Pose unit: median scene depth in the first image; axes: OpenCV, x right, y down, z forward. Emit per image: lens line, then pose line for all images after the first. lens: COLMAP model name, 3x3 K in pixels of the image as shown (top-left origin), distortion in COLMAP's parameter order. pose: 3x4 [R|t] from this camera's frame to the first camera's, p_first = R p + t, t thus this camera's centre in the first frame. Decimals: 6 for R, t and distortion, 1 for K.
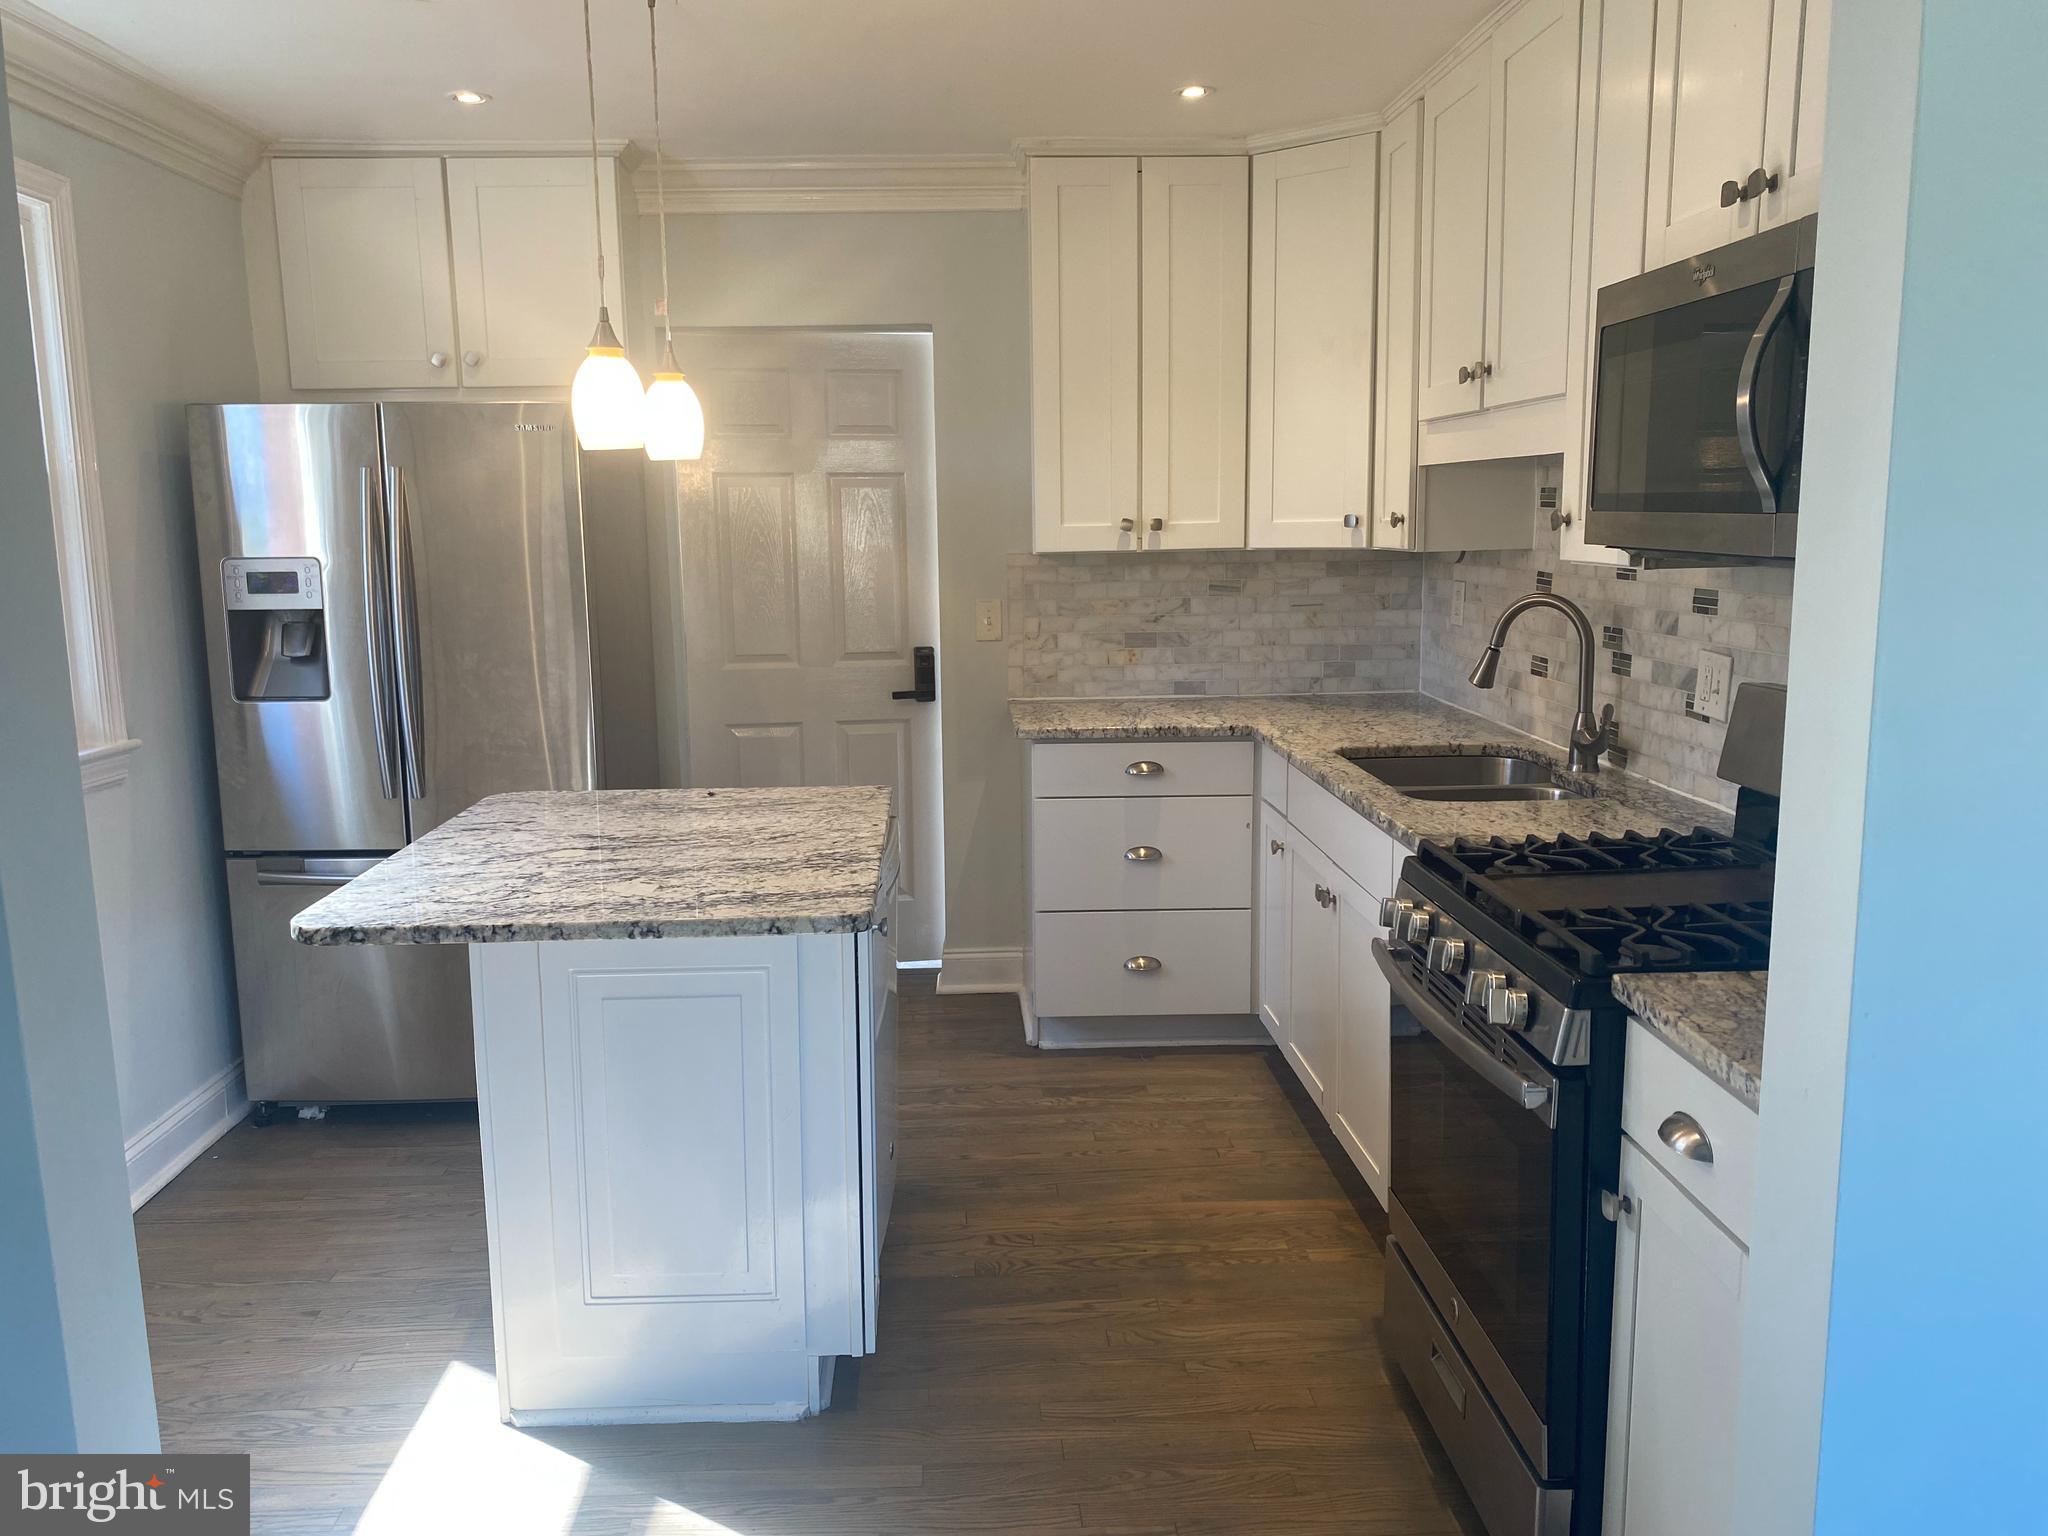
lens RADIAL K [[1554.2, 0, 1026.4], [0, 1554.2, 828.2], [0, 0, 1]] dist [0.021899, -0.026756]
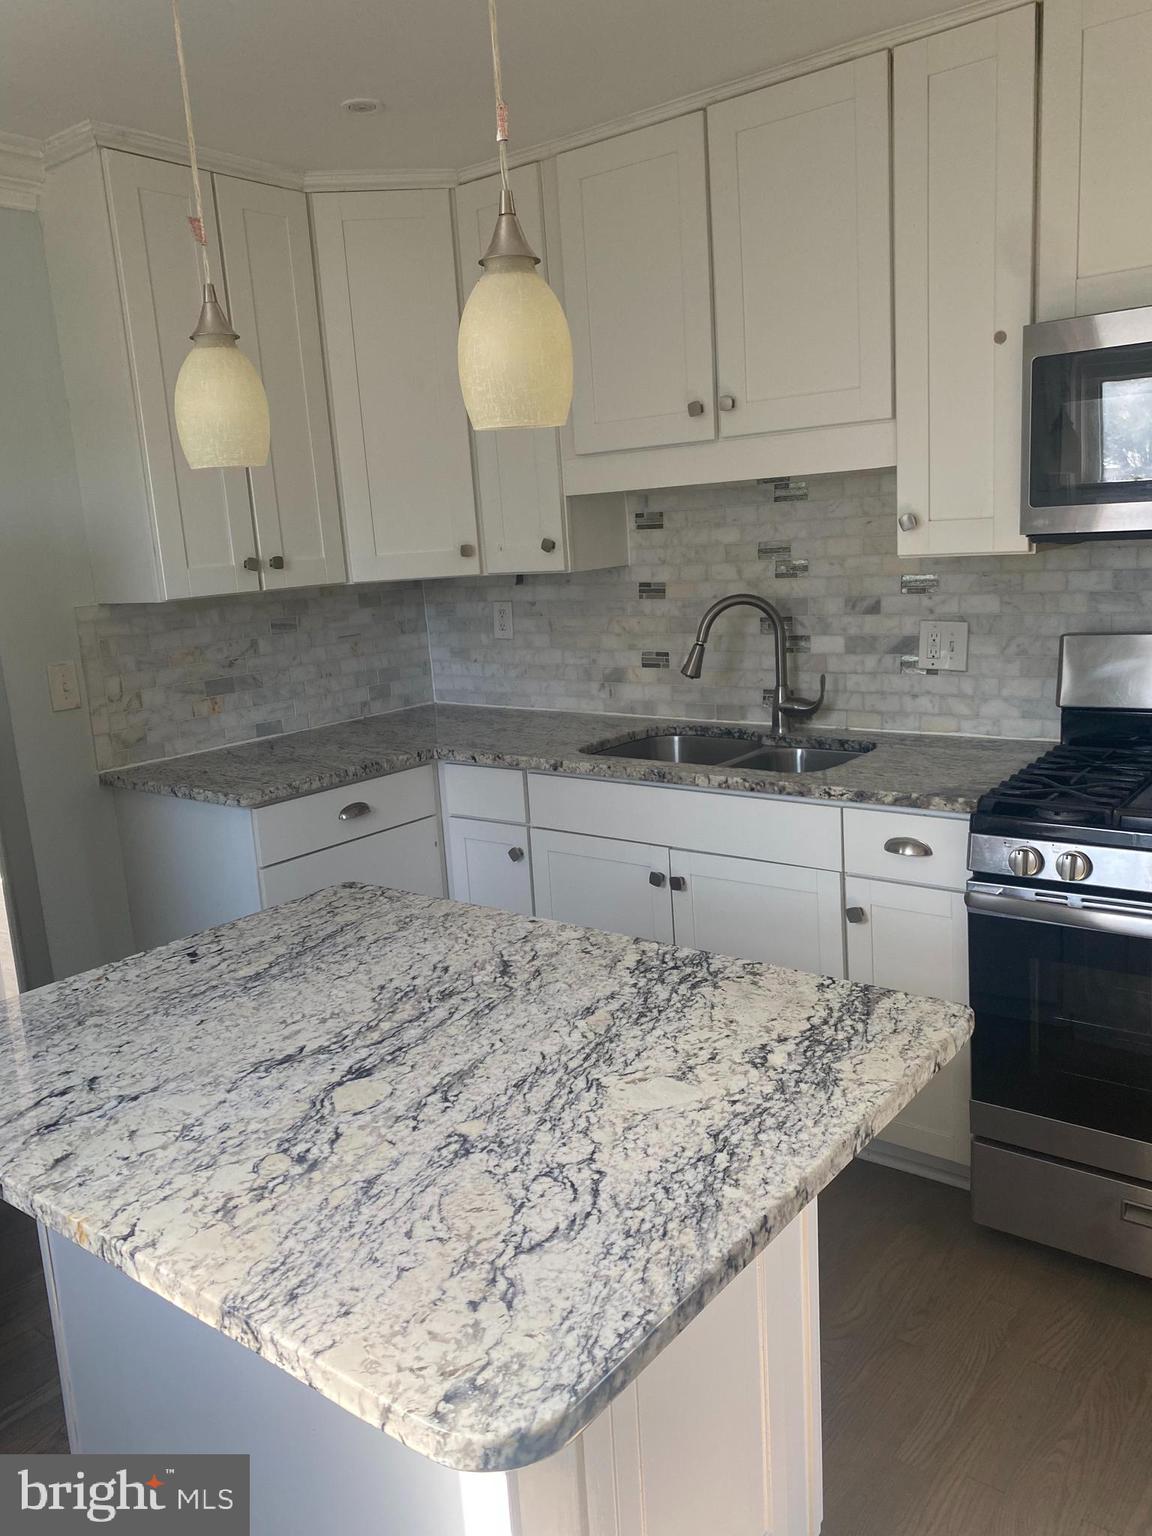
lens RADIAL K [[1165.6, 0, 575.8], [0, 1165.6, 765.3], [0, 0, 1]] dist [0.021899, -0.026756]
pose [[0.651994, -0.171994, 0.738459, -0.324040], [0.200674, 0.978346, 0.050689, -0.066477], [-0.731186, 0.115141, 0.672391, 0.361810]]
